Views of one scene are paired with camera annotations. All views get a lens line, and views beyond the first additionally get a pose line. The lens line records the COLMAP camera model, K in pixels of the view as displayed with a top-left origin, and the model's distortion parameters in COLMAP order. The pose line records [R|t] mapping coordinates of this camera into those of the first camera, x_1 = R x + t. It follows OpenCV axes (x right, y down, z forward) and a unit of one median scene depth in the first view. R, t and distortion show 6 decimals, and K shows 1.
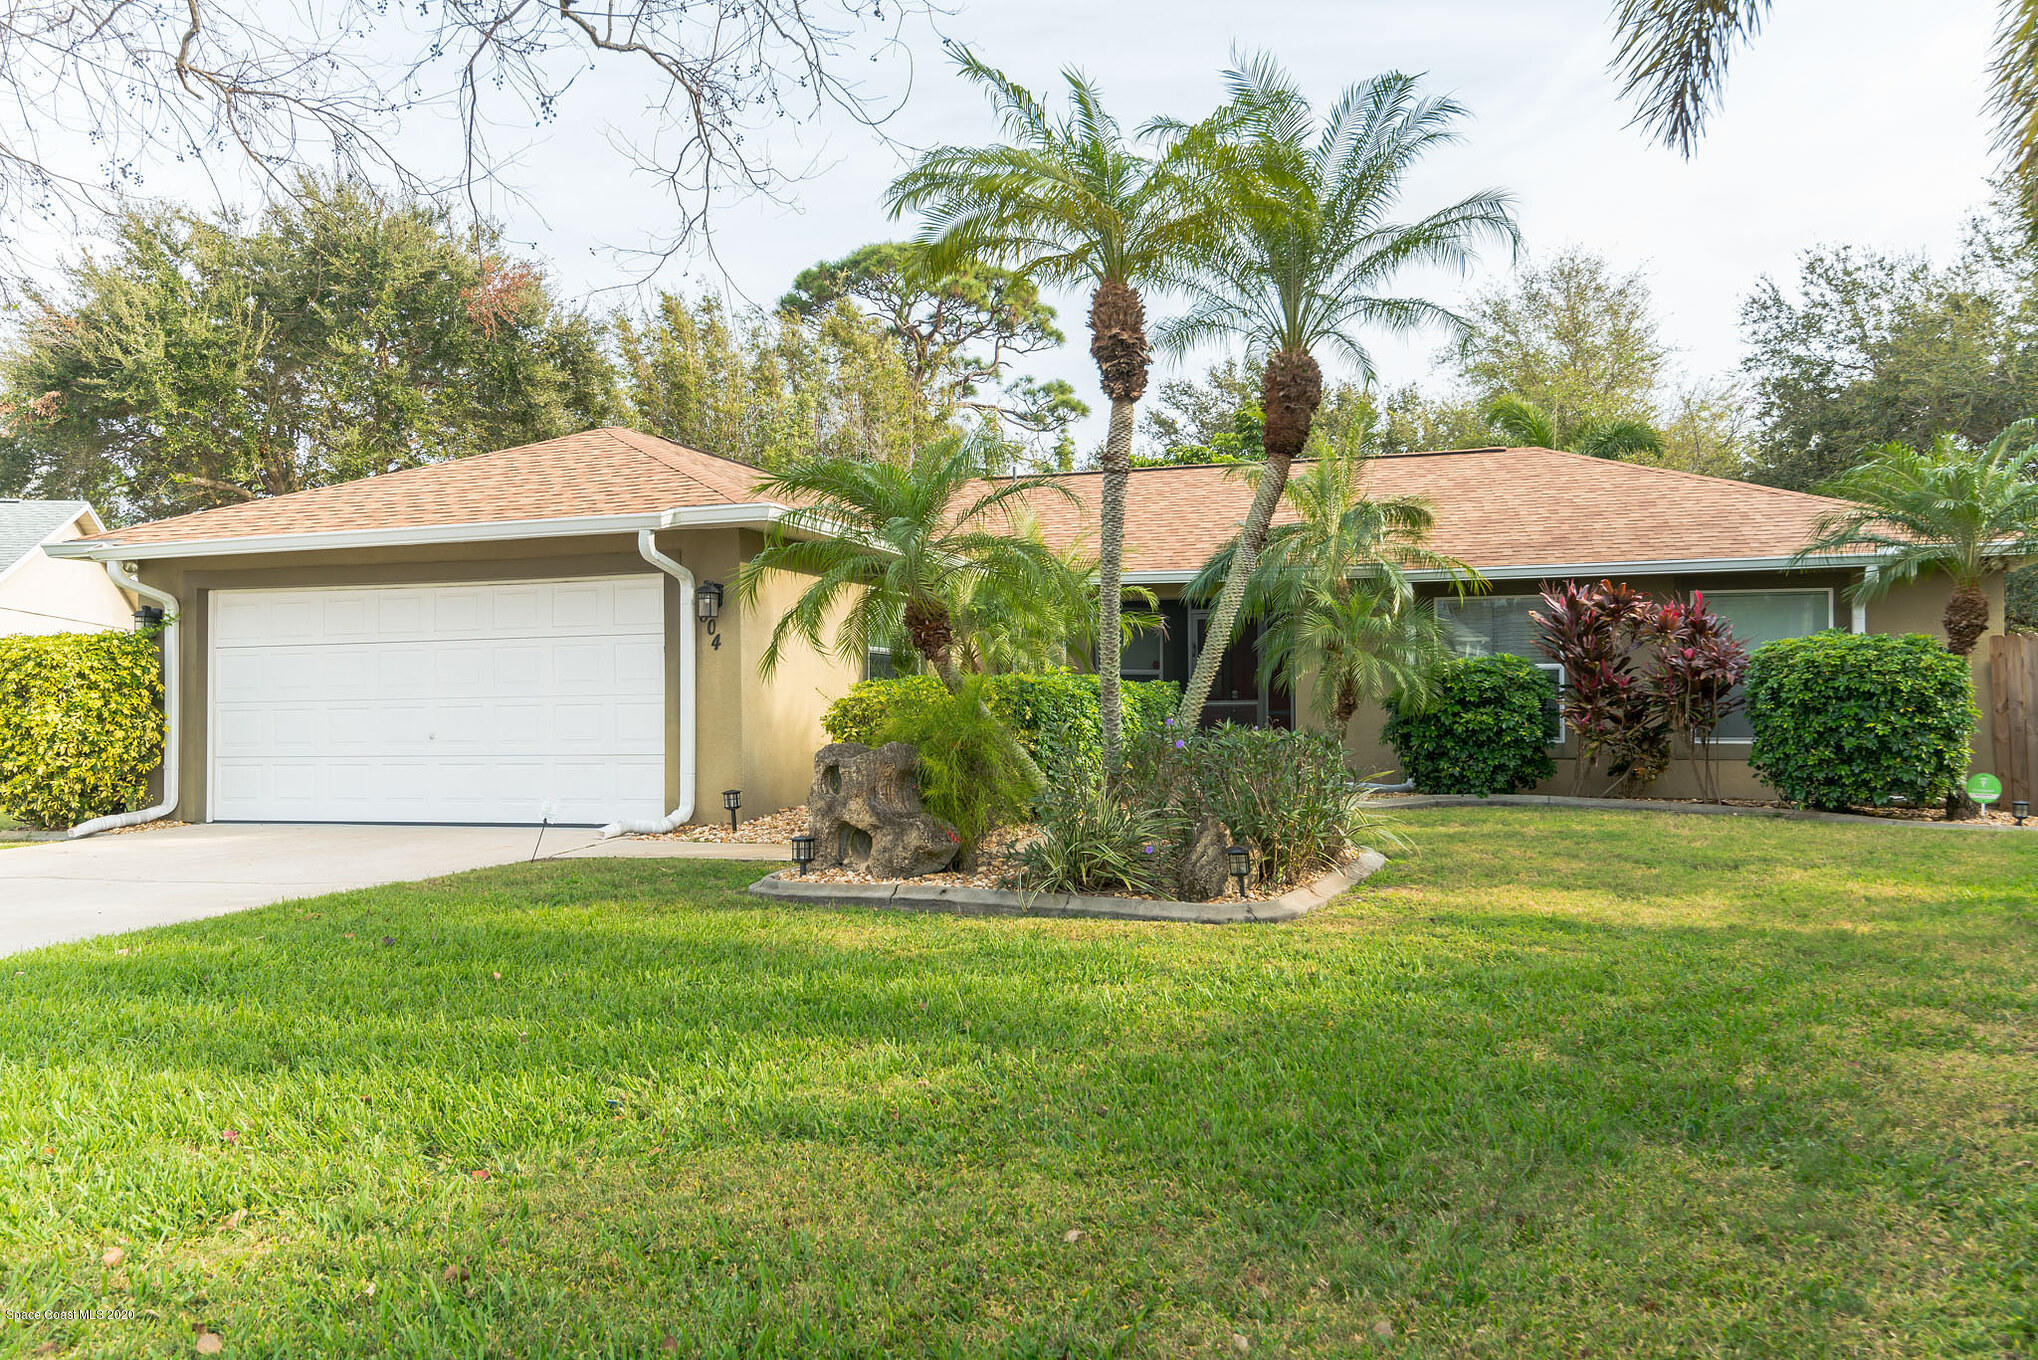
lens RADIAL K [[1531.0, 0, 1019.0], [0, 1531.0, 680.0], [0, 0, 1]] dist [-0.001631, 0.000752]
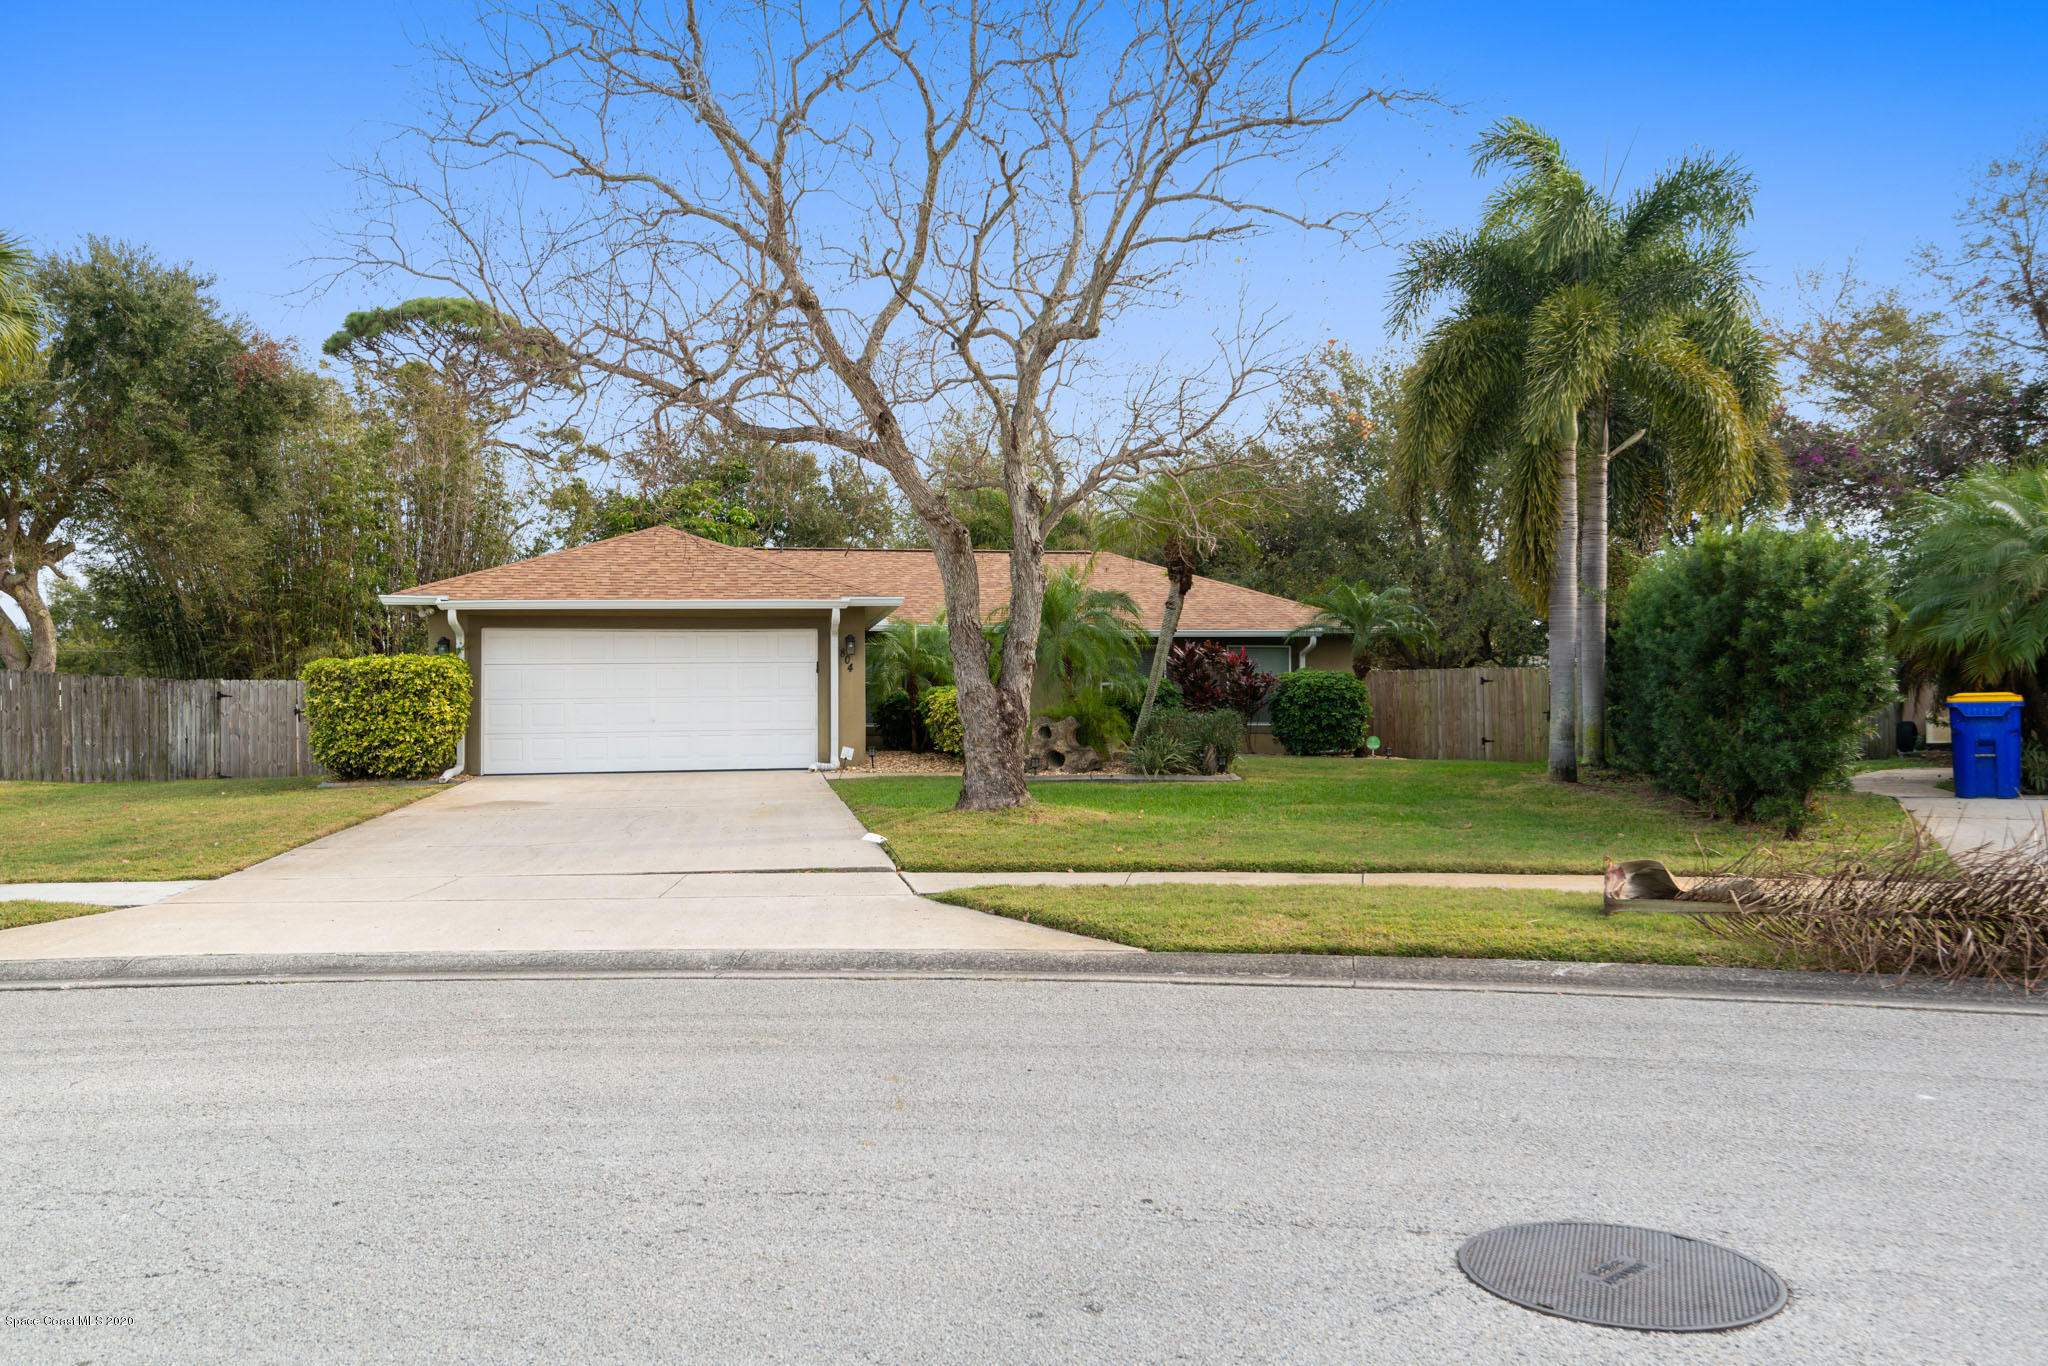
lens RADIAL K [[1538.5, 0, 1024.0], [0, 1538.5, 683.0], [0, 0, 1]] dist [-0.001631, 0.000752]
pose [[0.884073, 0.010106, 0.467239, -0.800074], [-0.008754, 0.999949, -0.005064, 0.000867], [-0.467266, 0.000387, 0.884117, -0.677401]]
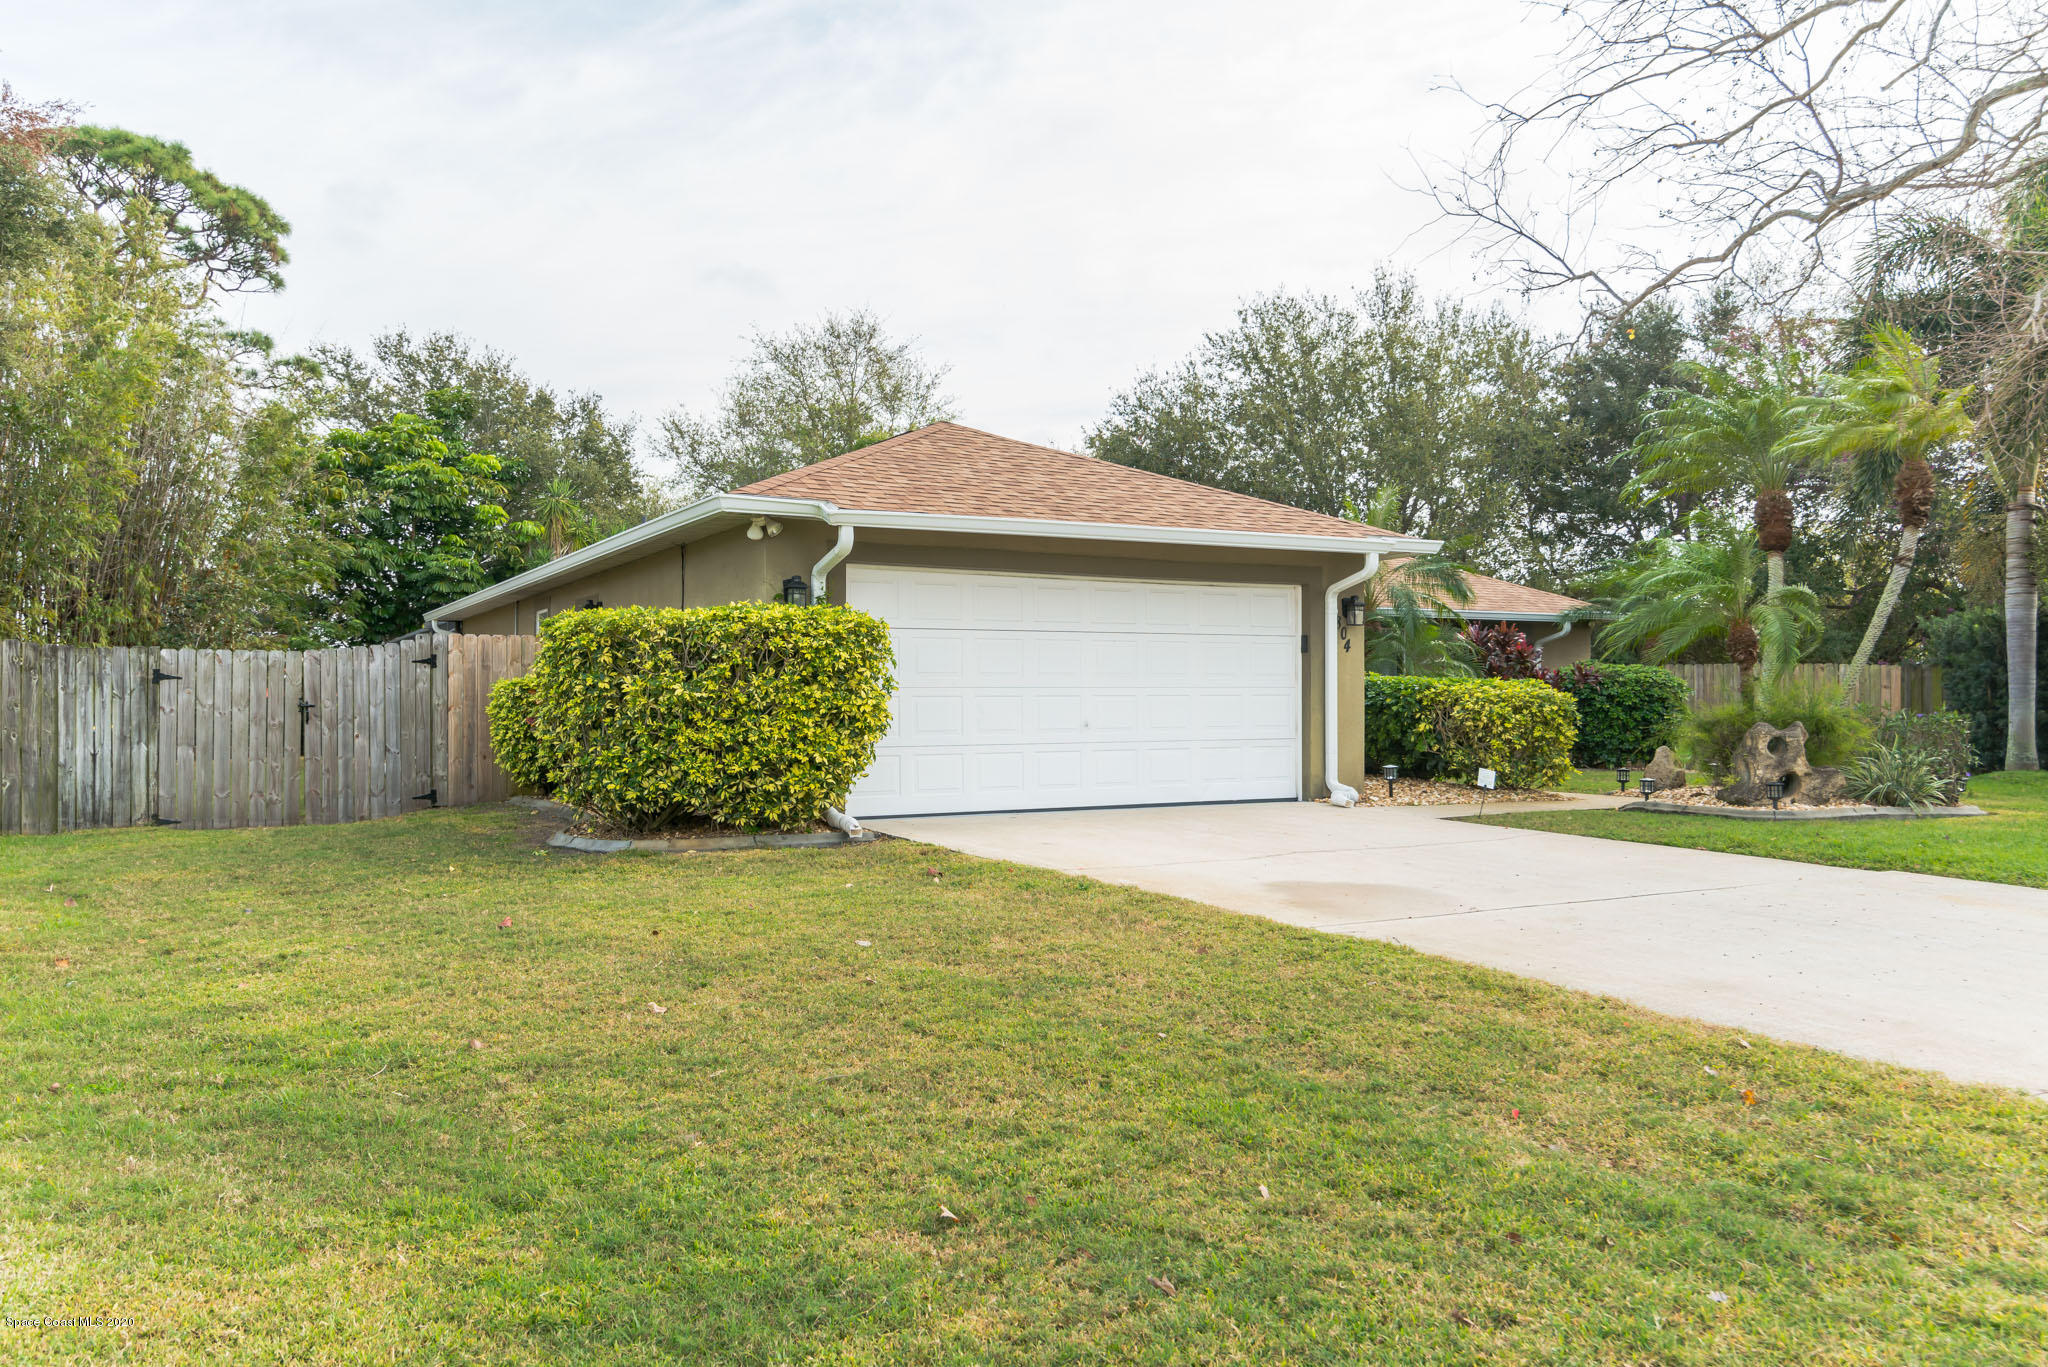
lens RADIAL K [[1538.5, 0, 1024.0], [0, 1538.5, 683.5], [0, 0, 1]] dist [-0.001631, 0.000752]
pose [[0.690708, 0.018351, 0.722901, -1.147207], [-0.018023, 0.999804, -0.008159, 0.018206], [-0.722909, -0.007394, 0.690903, 0.304465]]
